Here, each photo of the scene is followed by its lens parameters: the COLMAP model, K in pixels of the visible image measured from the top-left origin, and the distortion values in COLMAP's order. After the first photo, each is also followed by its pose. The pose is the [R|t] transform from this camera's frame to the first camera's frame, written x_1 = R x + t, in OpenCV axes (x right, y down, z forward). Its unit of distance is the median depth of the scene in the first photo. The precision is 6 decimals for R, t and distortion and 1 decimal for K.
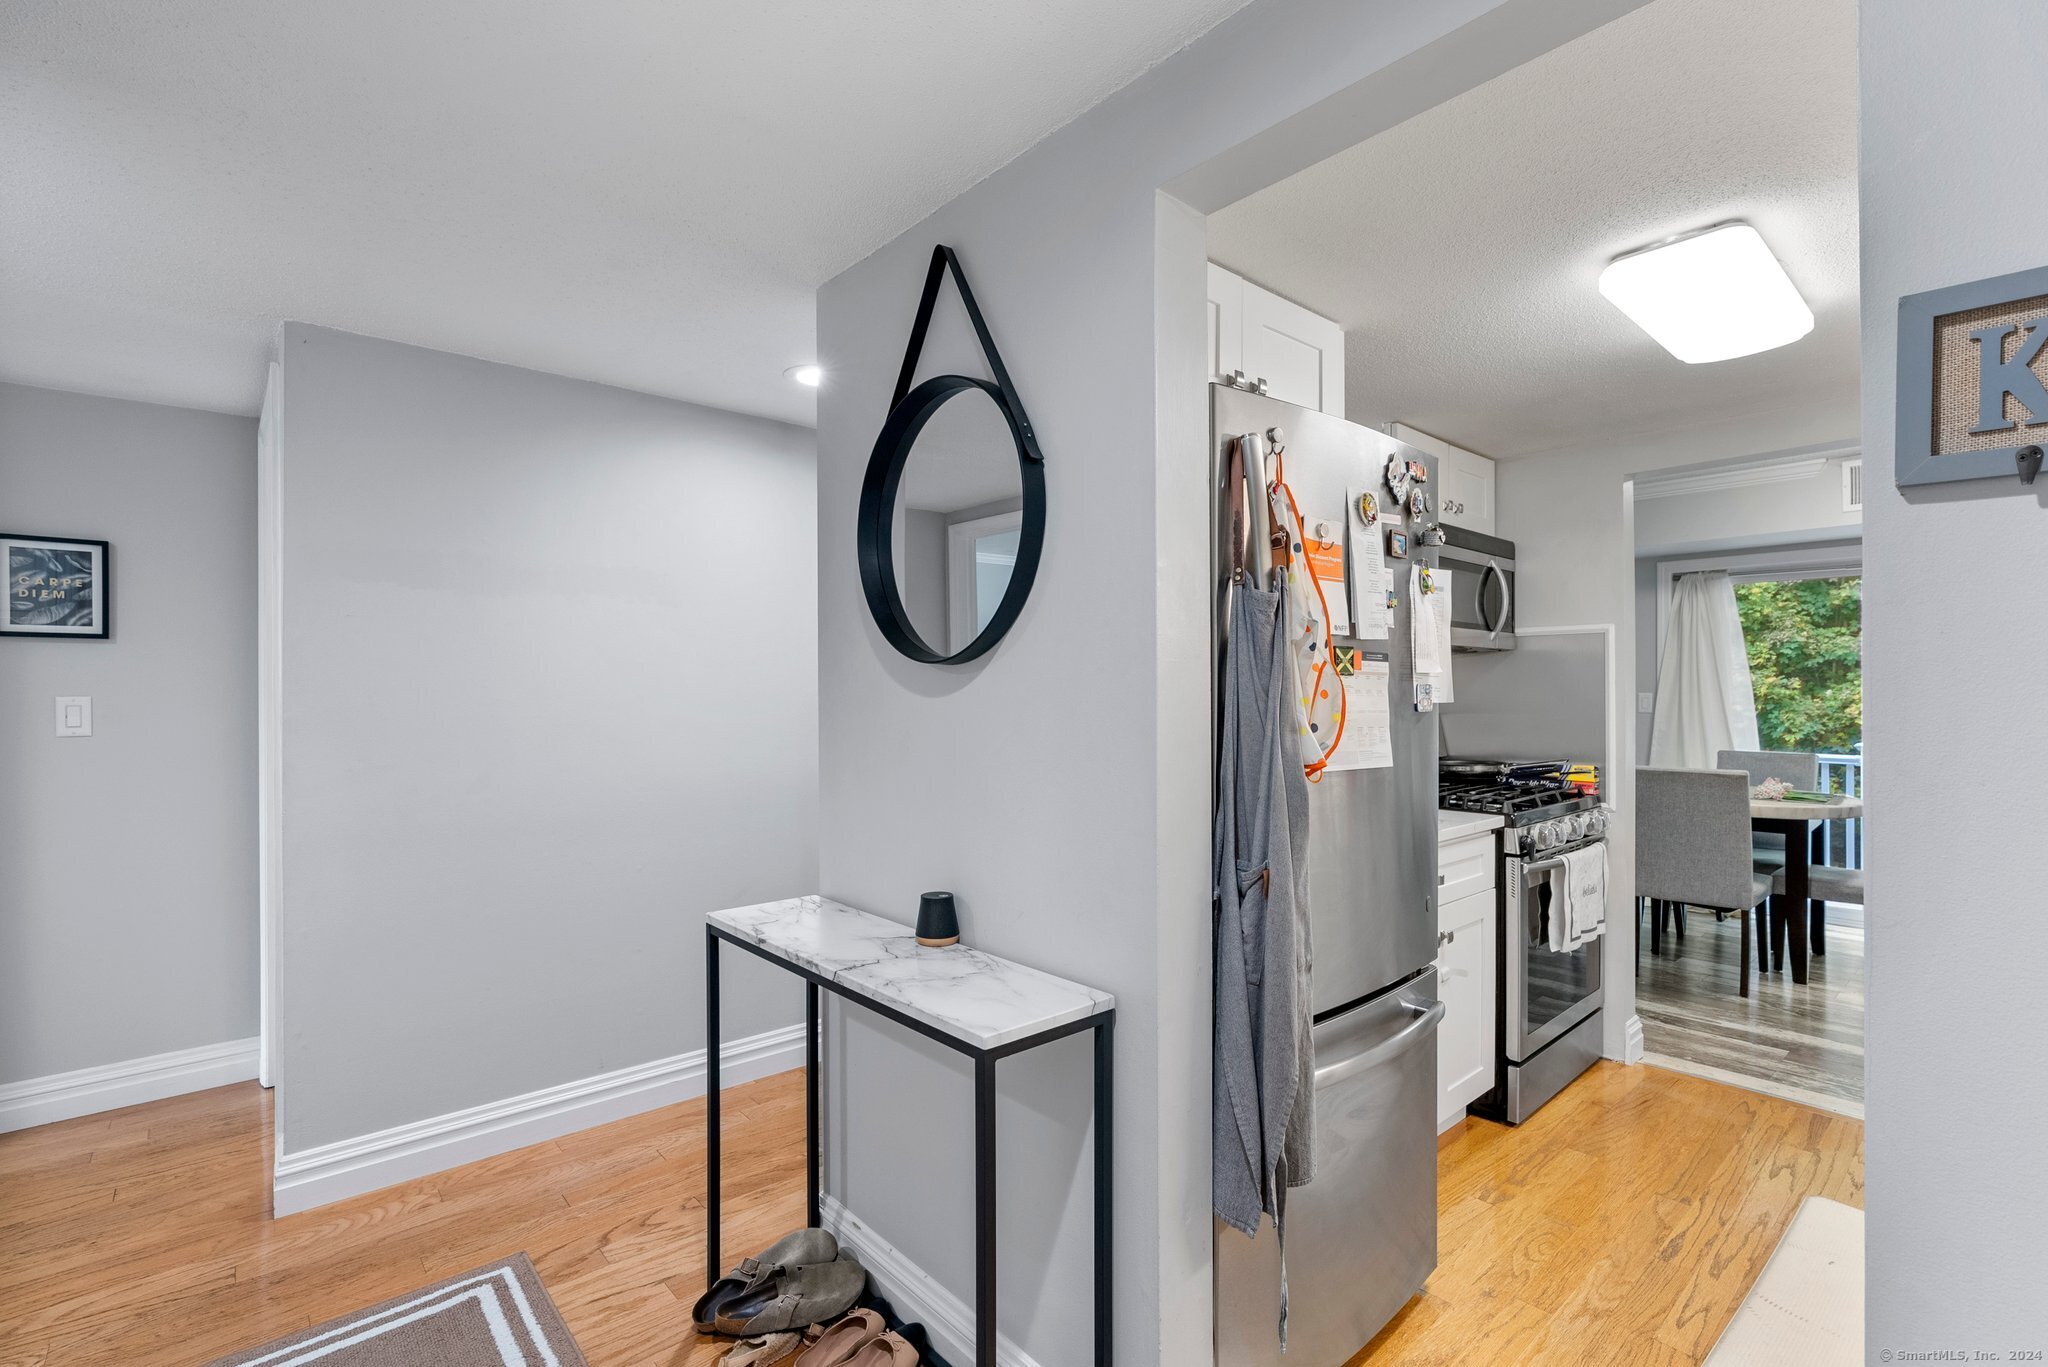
lens RADIAL K [[927.8, 0, 1024.7], [0, 927.8, 689.6], [0, 0, 1]] dist [-0.003912, 0.000414]
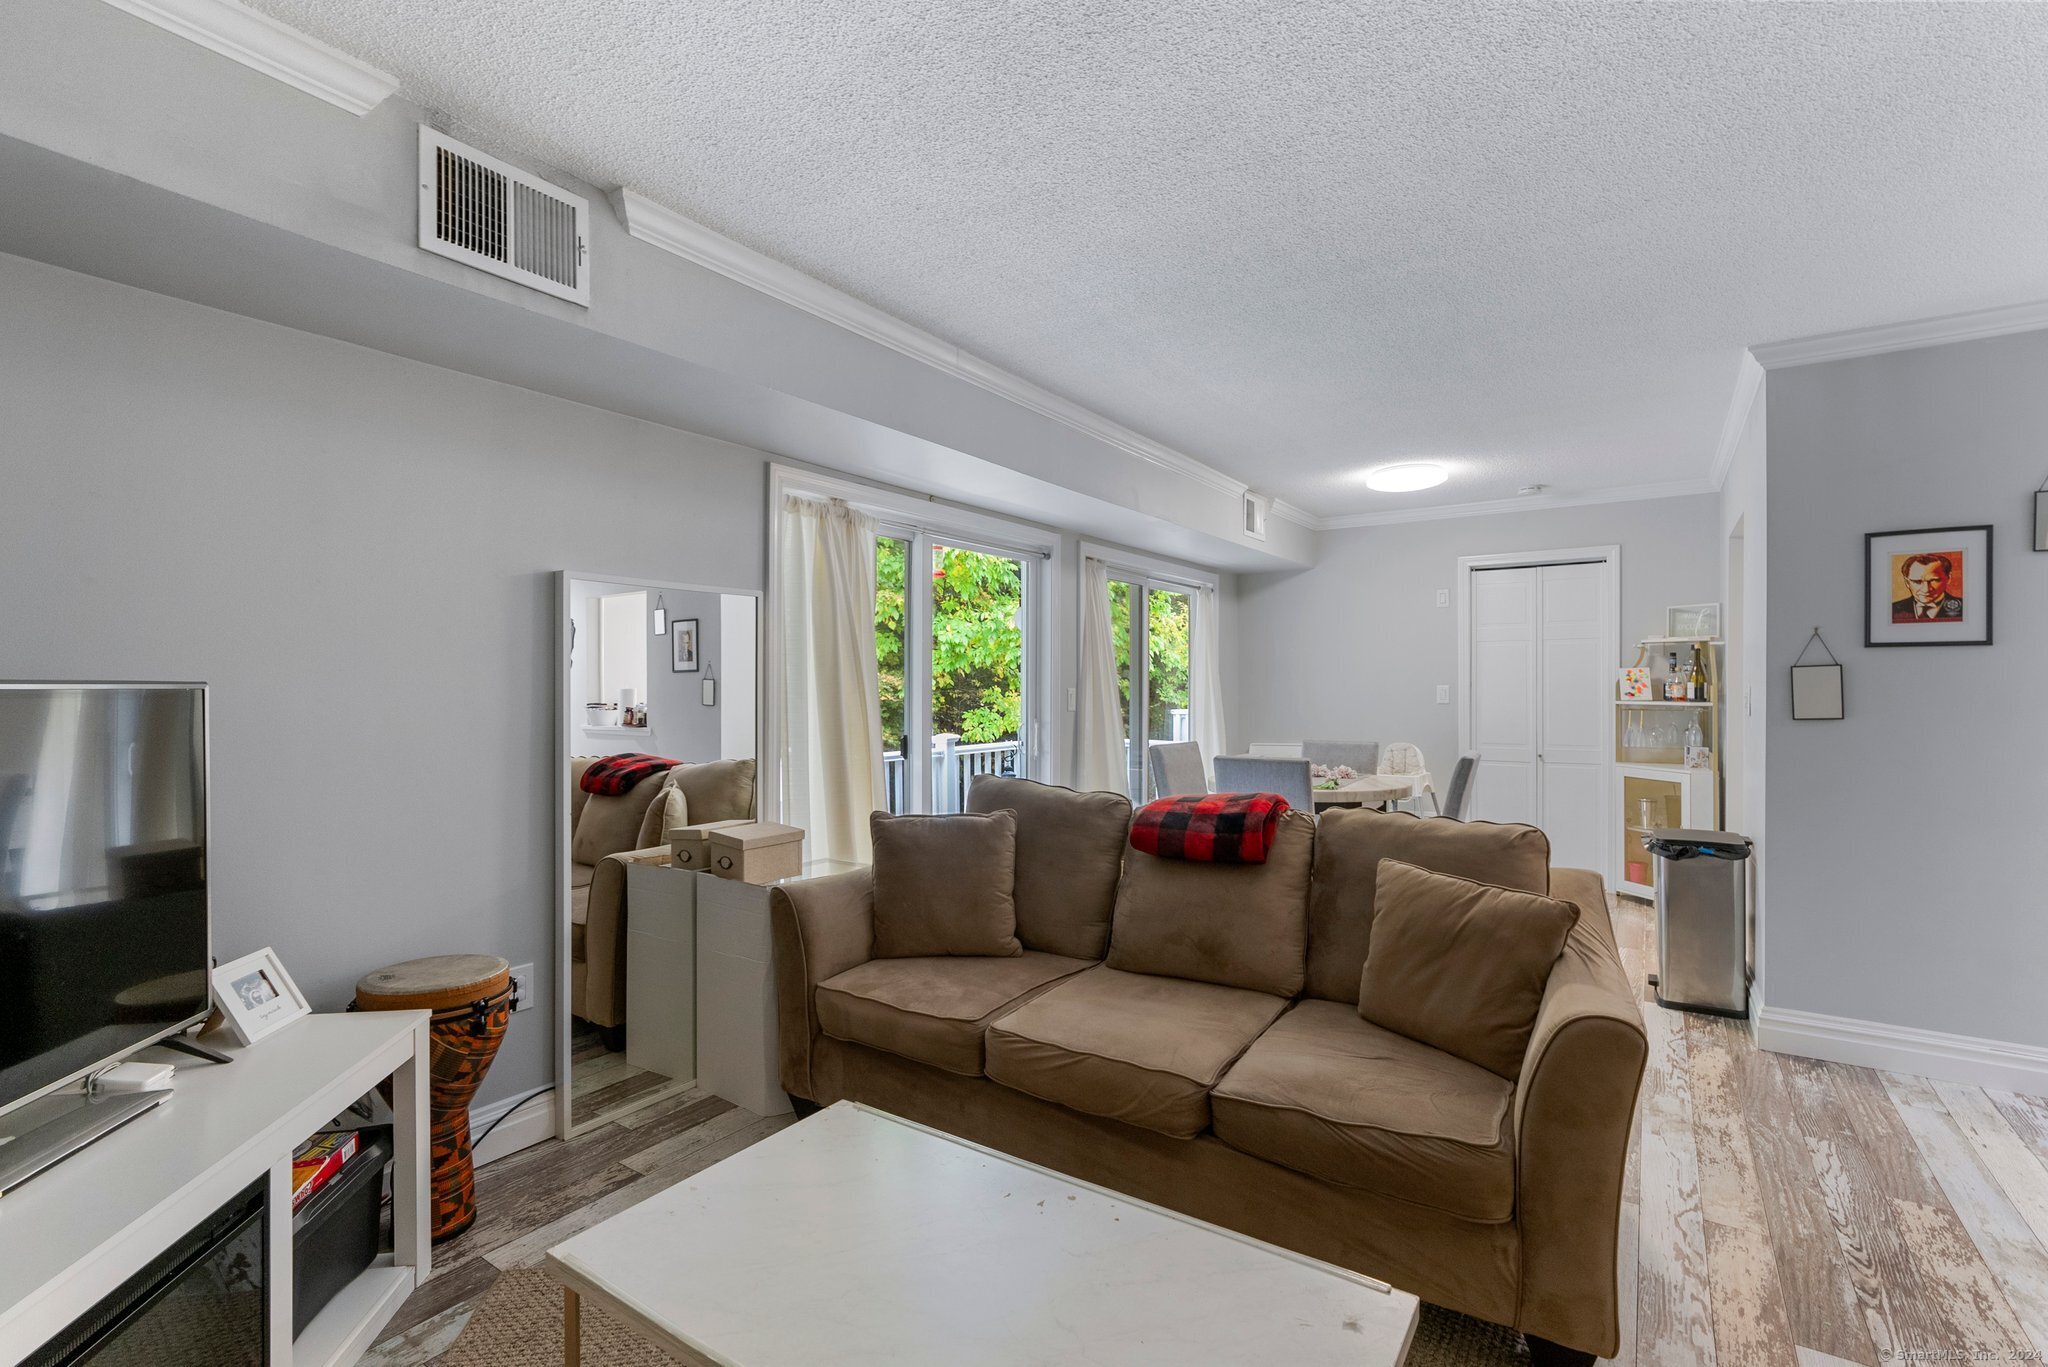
lens RADIAL K [[929.1, 0, 1026.9], [0, 929.1, 684.4], [0, 0, 1]] dist [-0.005860, 0.000154]
pose [[-0.251917, 0.000606, 0.967749, -0.342962], [0.005399, 0.999985, 0.000779, -0.001579], [-0.967734, 0.005421, -0.251917, 2.690893]]
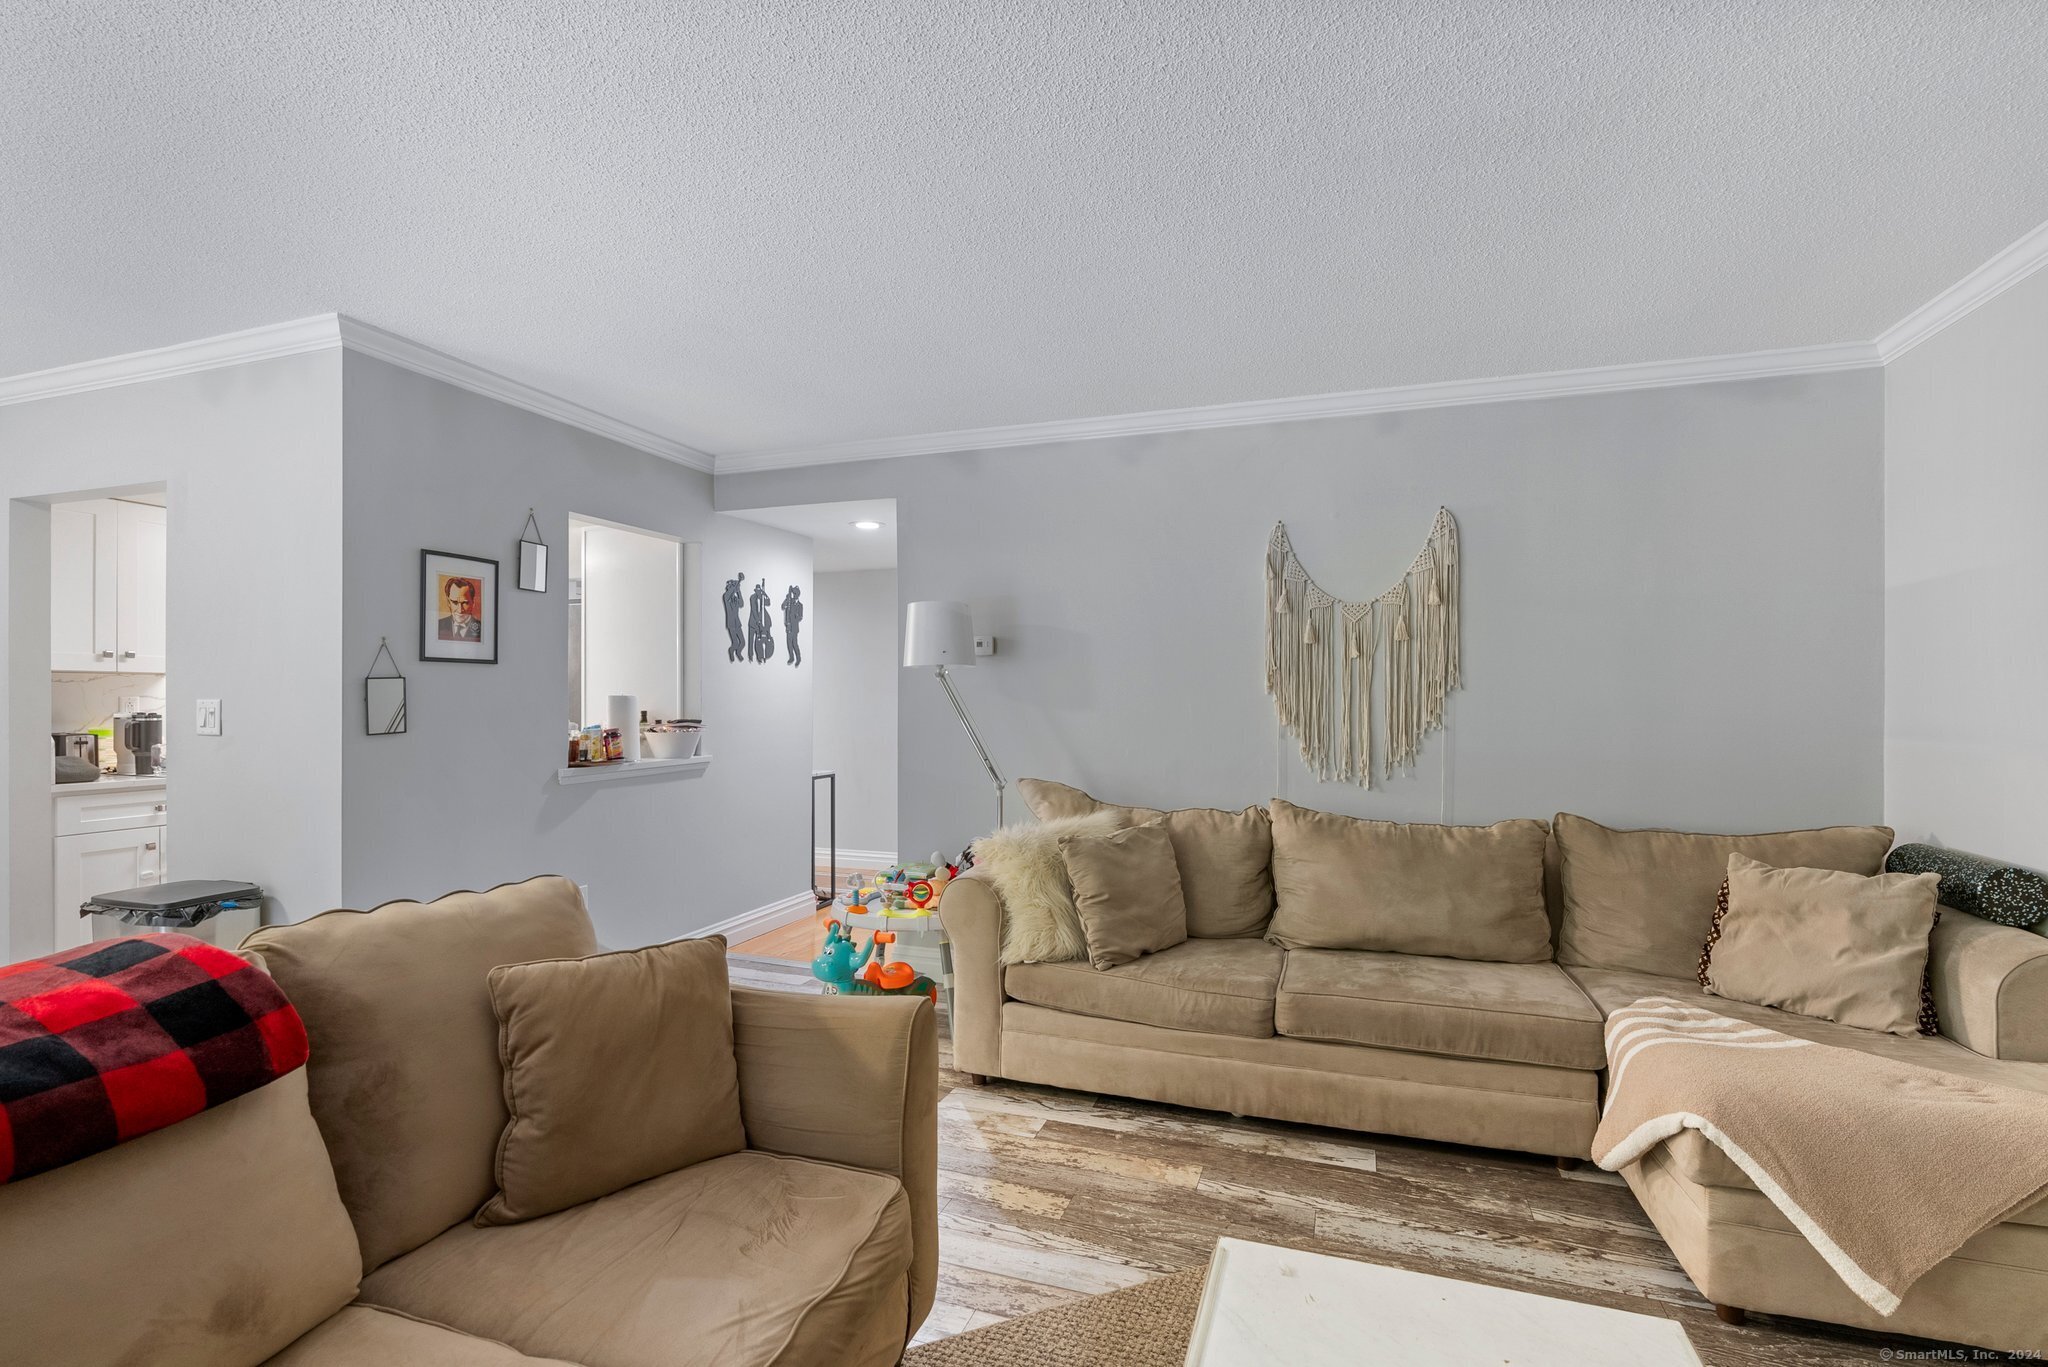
lens RADIAL K [[953.2, 0, 1024.0], [0, 953.2, 683.5], [0, 0, 1]] dist [-0.001197, 0.000032]
pose [[-0.875295, -0.007438, -0.483531, 0.427187], [-0.002692, 0.999941, -0.010508, -0.002621], [0.483581, -0.007896, -0.875264, 2.809244]]
